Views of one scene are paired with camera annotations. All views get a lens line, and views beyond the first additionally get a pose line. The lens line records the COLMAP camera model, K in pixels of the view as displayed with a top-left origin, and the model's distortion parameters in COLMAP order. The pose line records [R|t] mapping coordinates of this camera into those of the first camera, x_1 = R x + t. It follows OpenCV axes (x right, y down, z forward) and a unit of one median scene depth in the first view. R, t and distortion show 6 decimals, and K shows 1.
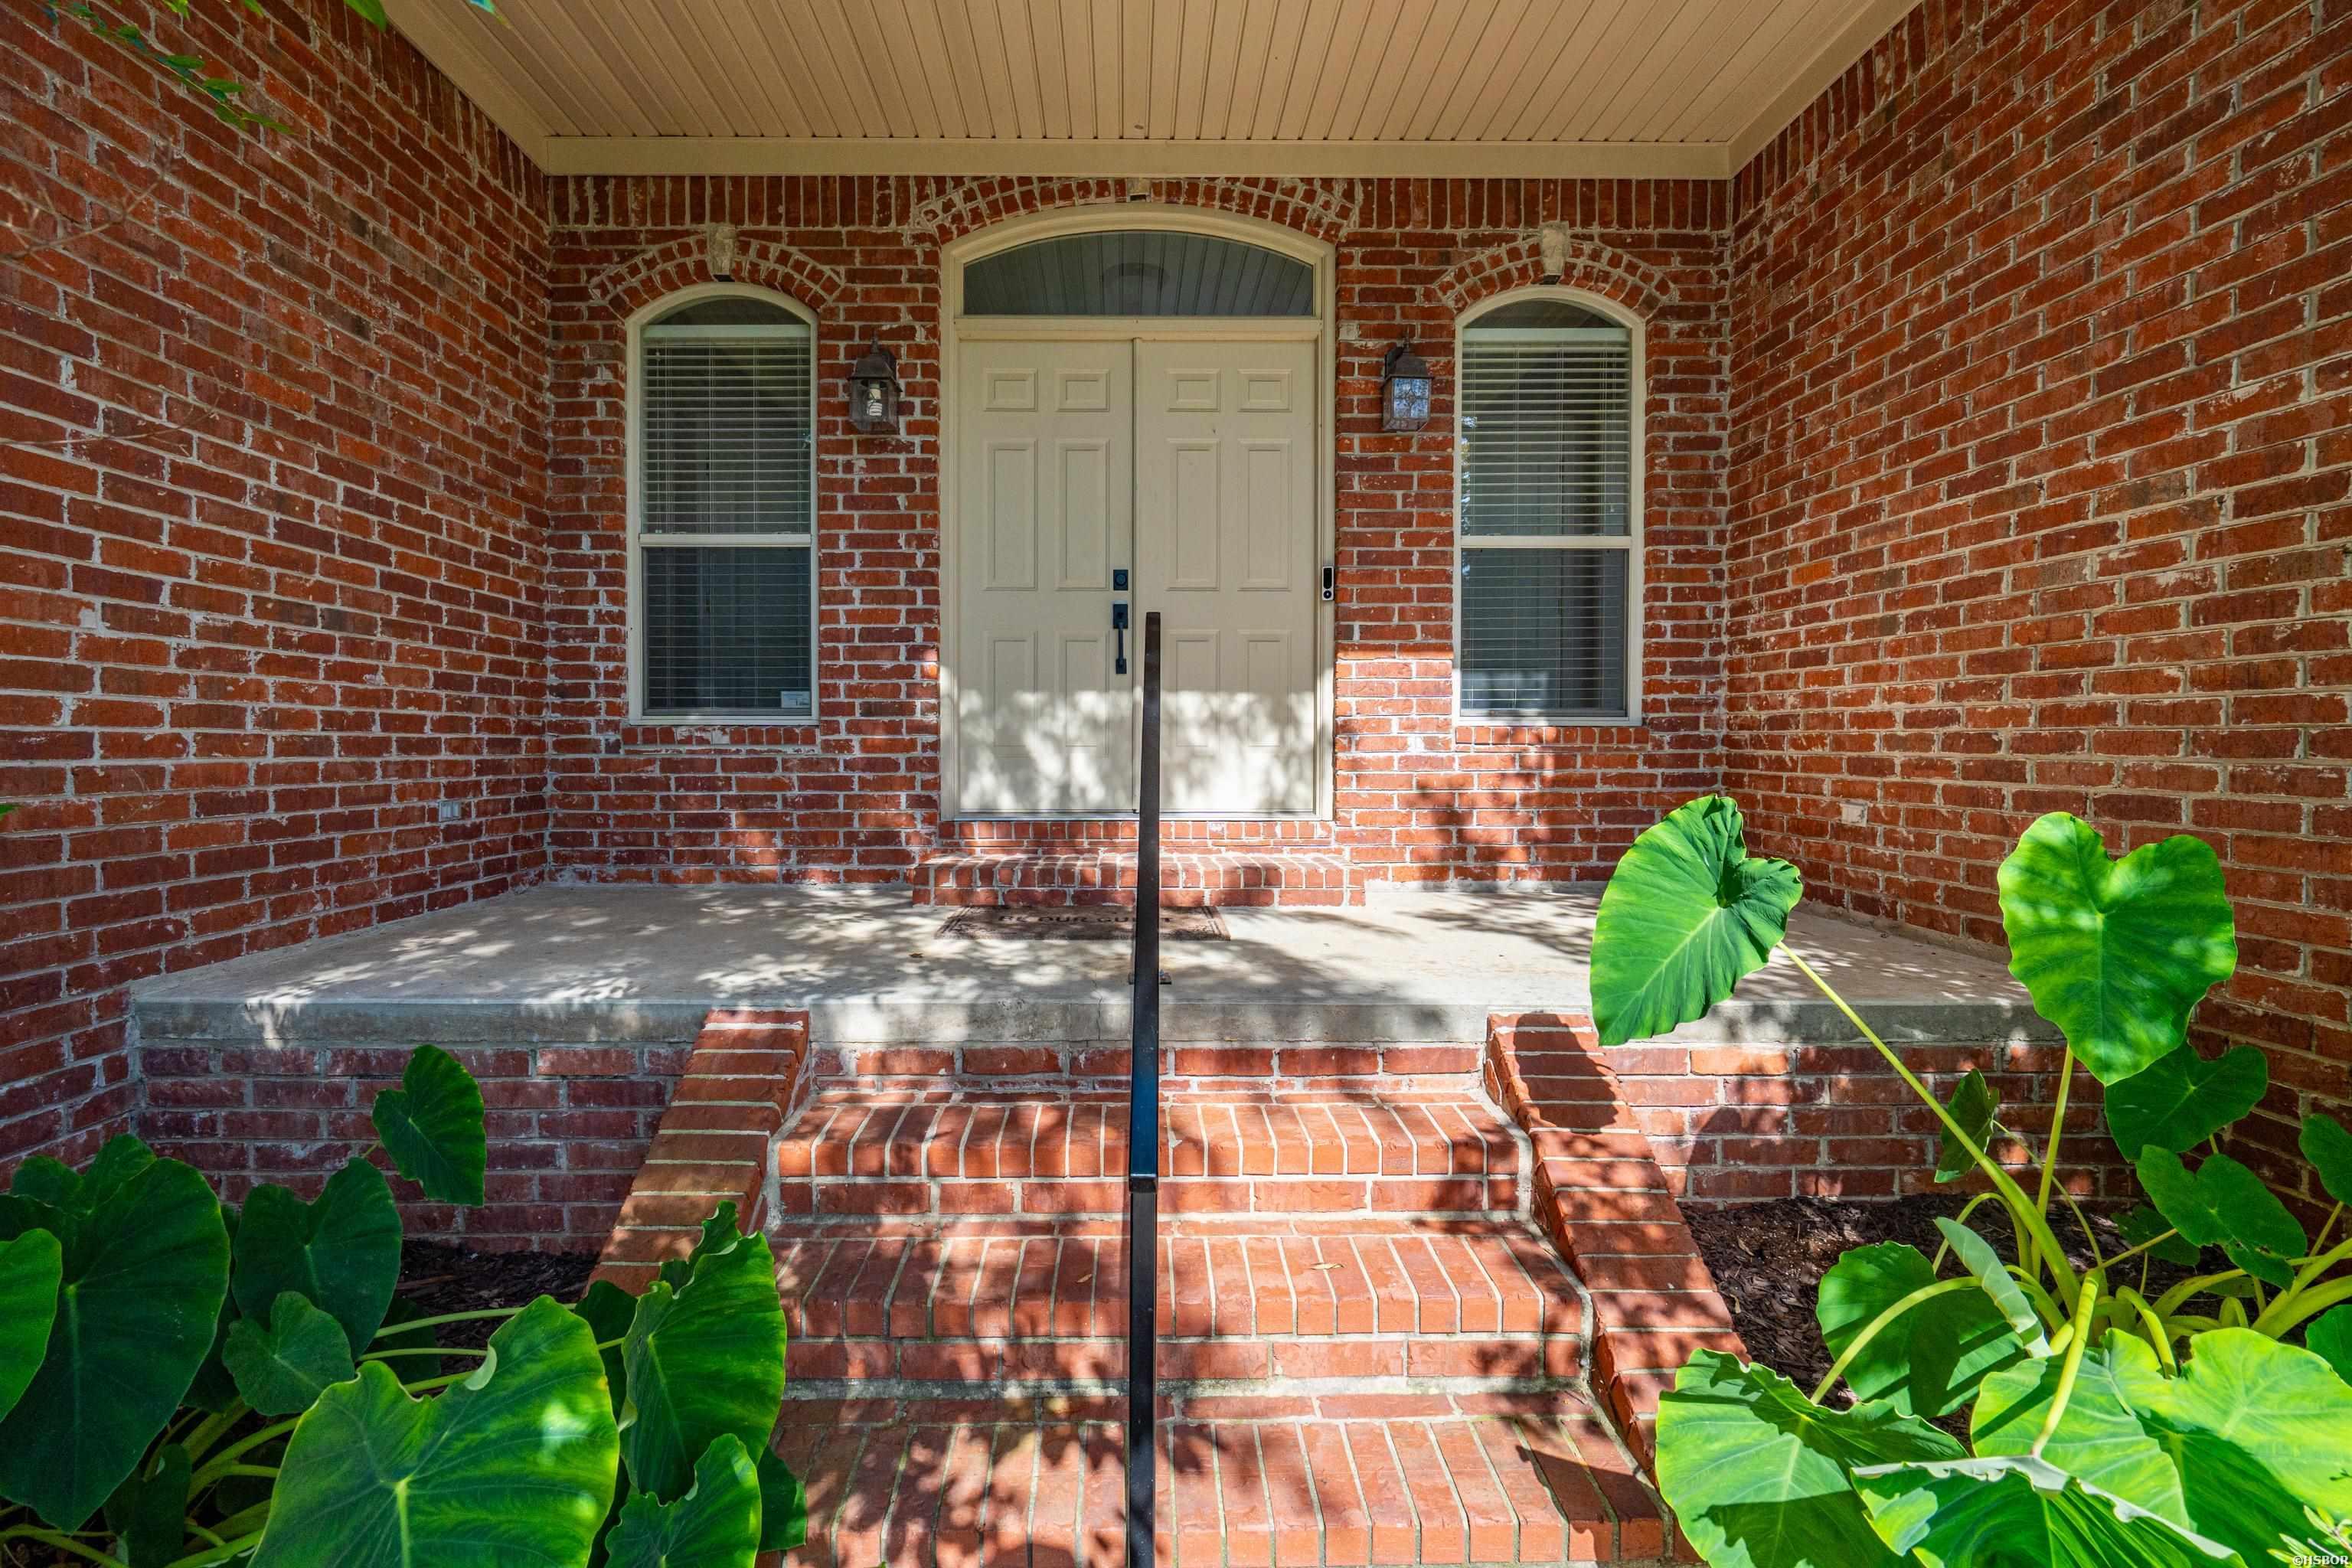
lens RADIAL K [[1130.0, 0, 1169.9], [0, 1130.0, 768.9], [0, 0, 1]] dist [0.000836, 0.000252]
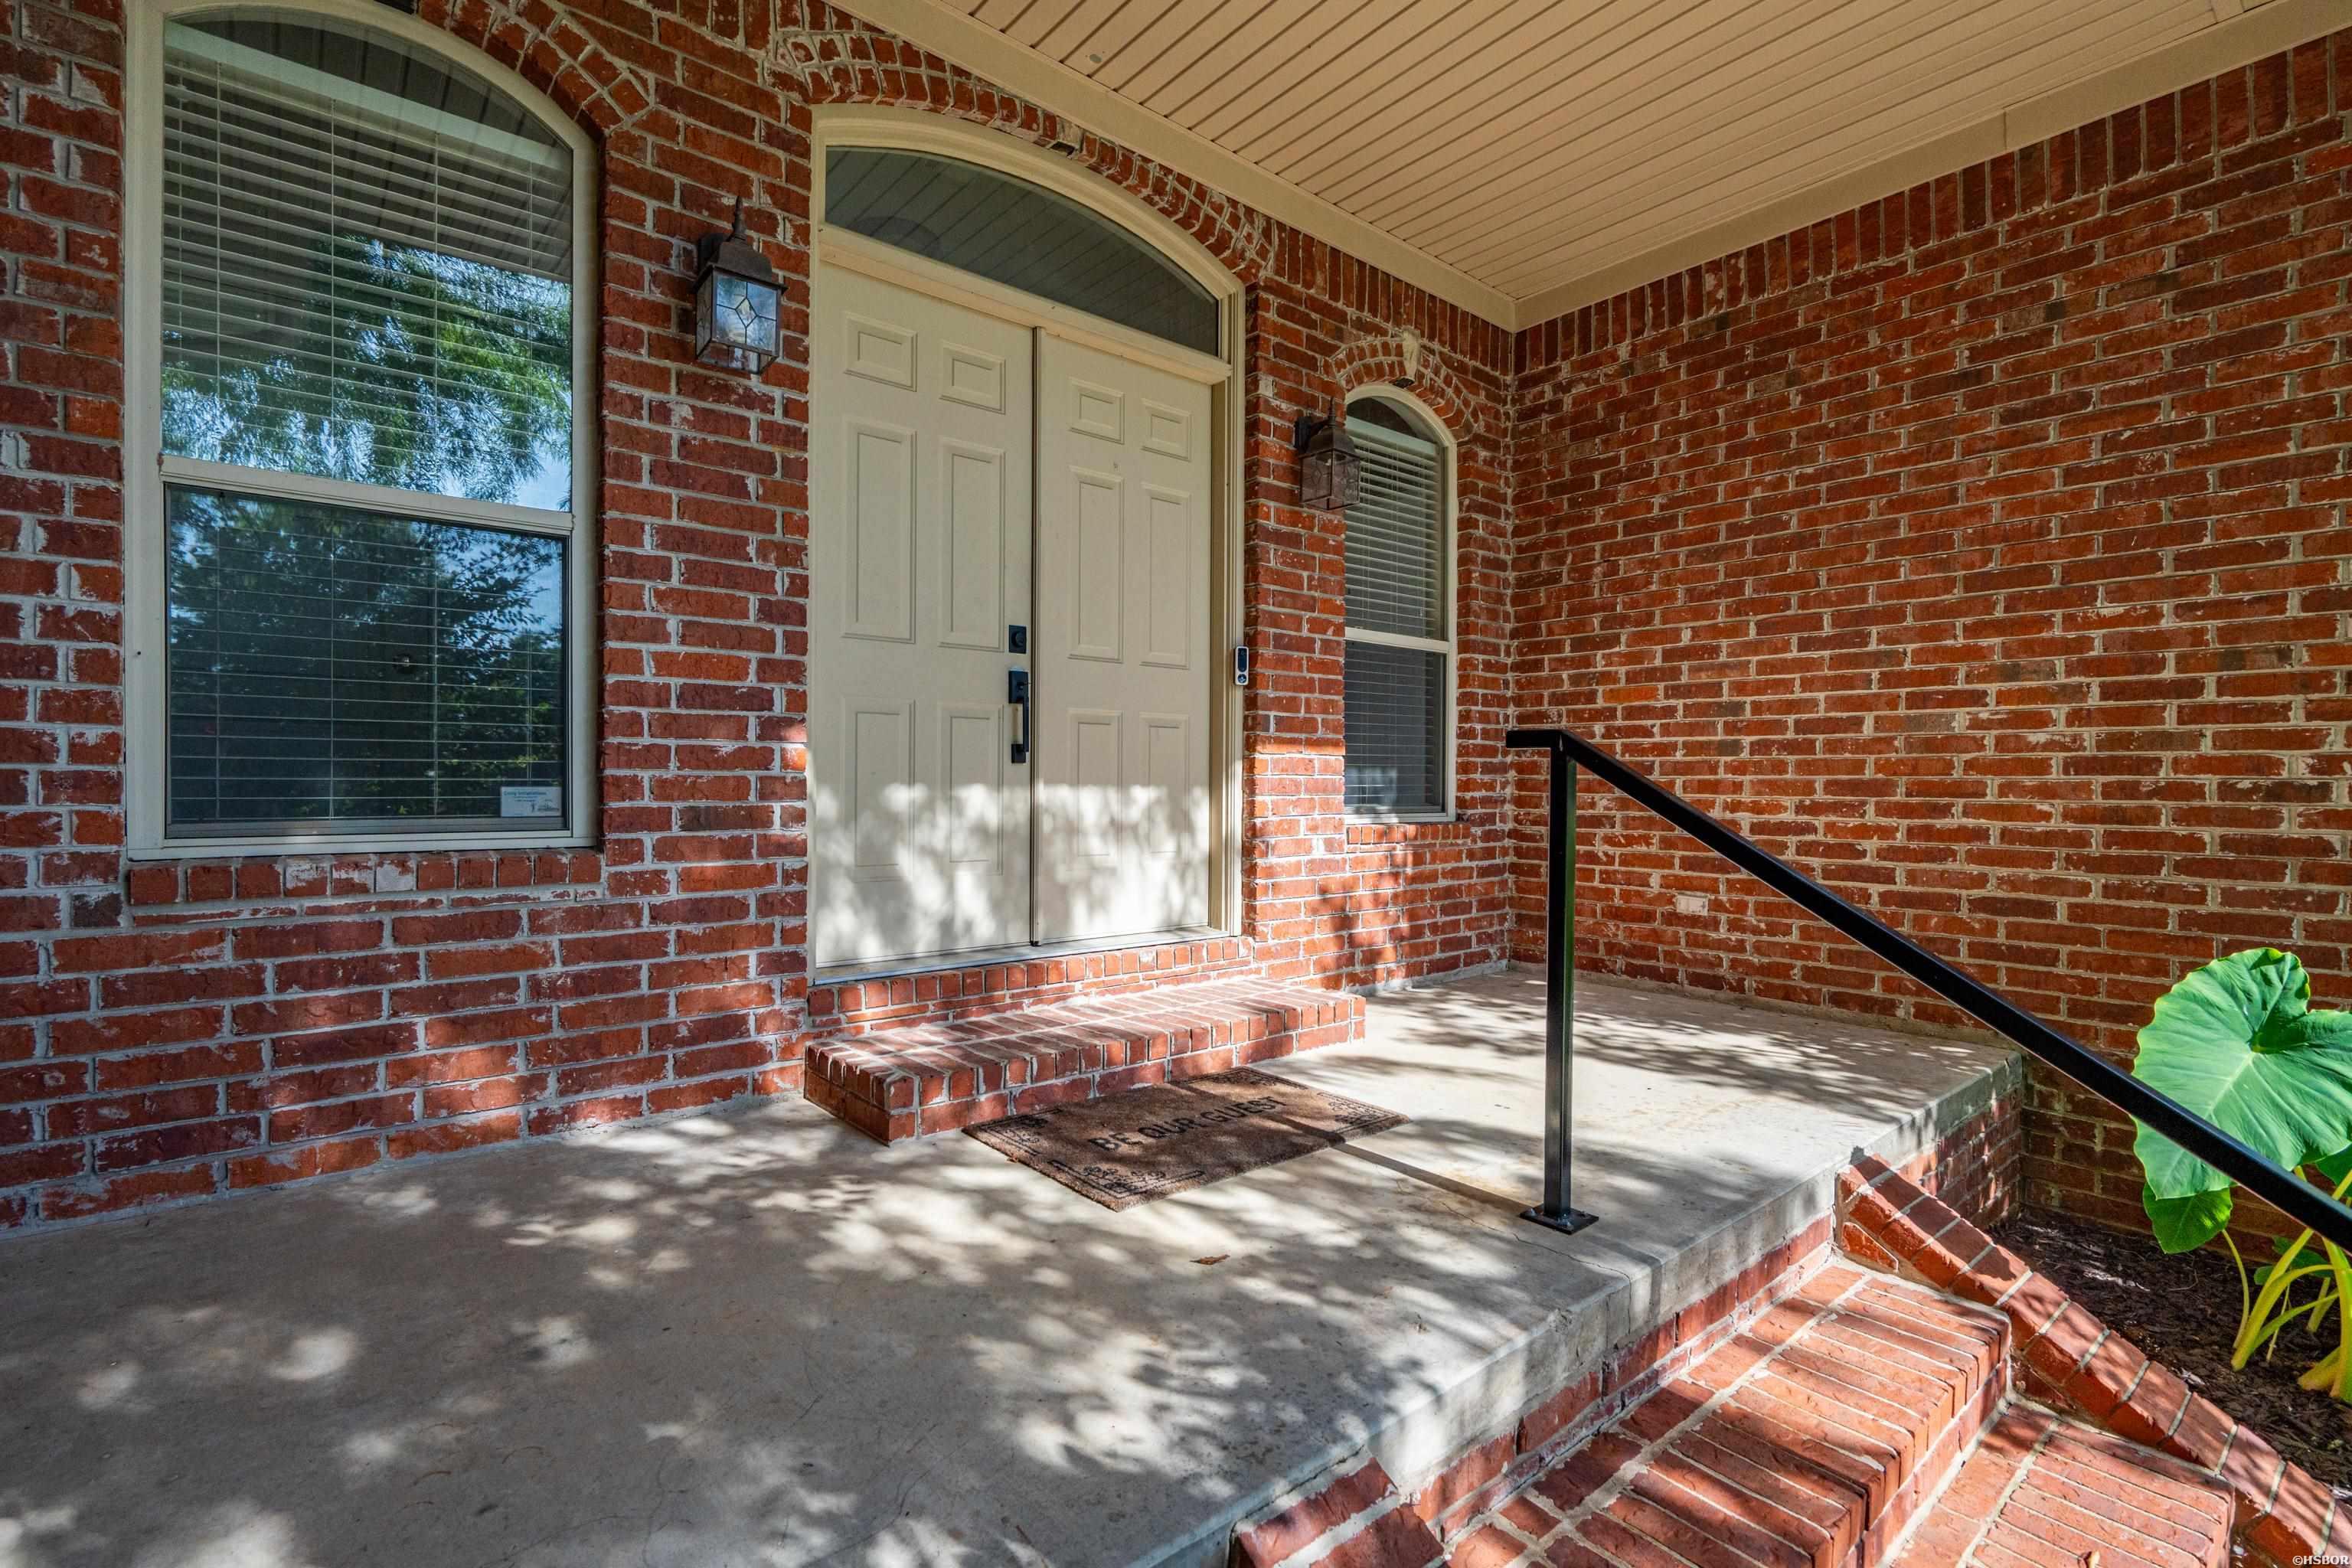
lens RADIAL K [[1066.4, 0, 1176.2], [0, 1066.4, 791.5], [0, 0, 1]] dist [-0.001010, 0.001986]
pose [[0.774353, -0.001060, 0.632753, -0.429598], [0.008276, 0.999930, -0.008453, -0.060736], [-0.632700, 0.011782, 0.774308, 0.396063]]
